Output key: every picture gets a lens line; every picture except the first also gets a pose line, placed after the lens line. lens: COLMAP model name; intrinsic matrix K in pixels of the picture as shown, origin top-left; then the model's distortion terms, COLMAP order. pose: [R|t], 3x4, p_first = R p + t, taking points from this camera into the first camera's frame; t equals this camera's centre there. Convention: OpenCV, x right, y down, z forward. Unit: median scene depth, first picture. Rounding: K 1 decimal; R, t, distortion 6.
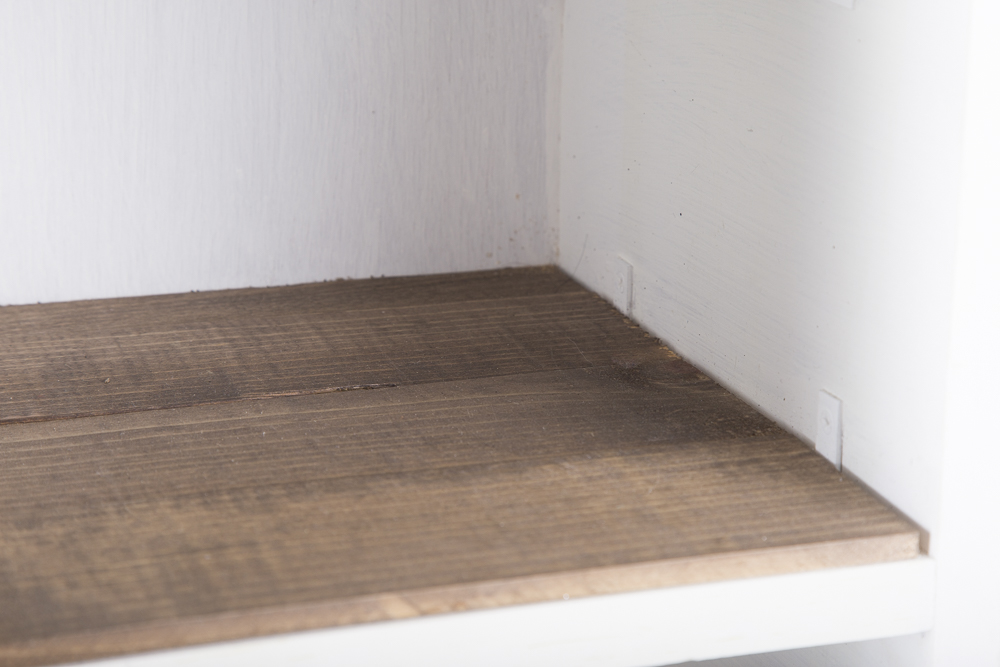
lens RADIAL K [[2544.5, 0, 500.0], [0, 2544.5, 333.5], [0, 0, 1]] dist [0.388212, -0.277283]
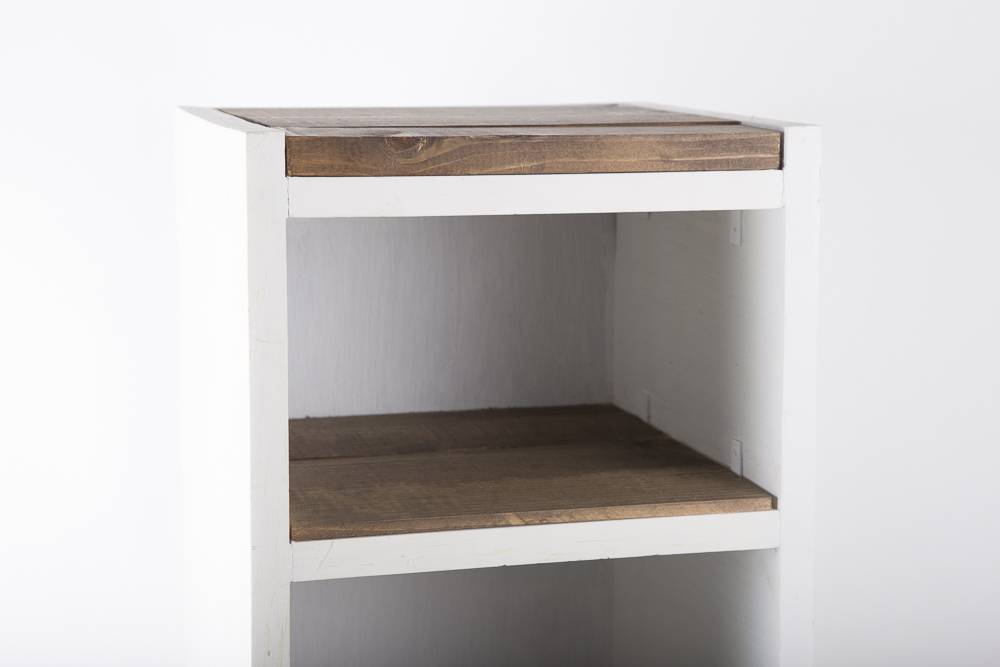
lens RADIAL K [[2333.3, 0, 500.0], [0, 2333.3, 333.5], [0, 0, 1]] dist [0.393276, -0.002045]
pose [[0.997930, 0.000708, -0.064306, 0.060635], [-0.009468, 0.990661, -0.136017, 0.182941], [0.063609, 0.136344, 0.988617, -0.778311]]
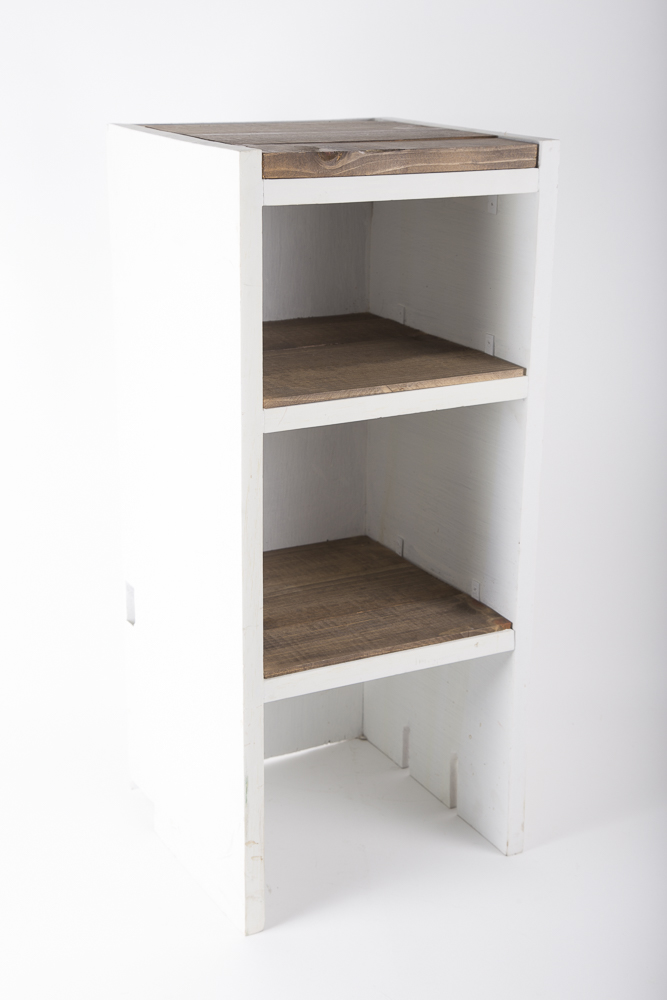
lens RADIAL K [[1576.0, 0, 333.5], [0, 1576.0, 500.0], [0, 0, 1]] dist [0.168526, 0.057333]
pose [[0.985232, -0.049210, 0.164001, -0.393545], [0.044877, 0.998541, 0.030024, 0.159095], [-0.165239, -0.022221, 0.986003, -0.924763]]
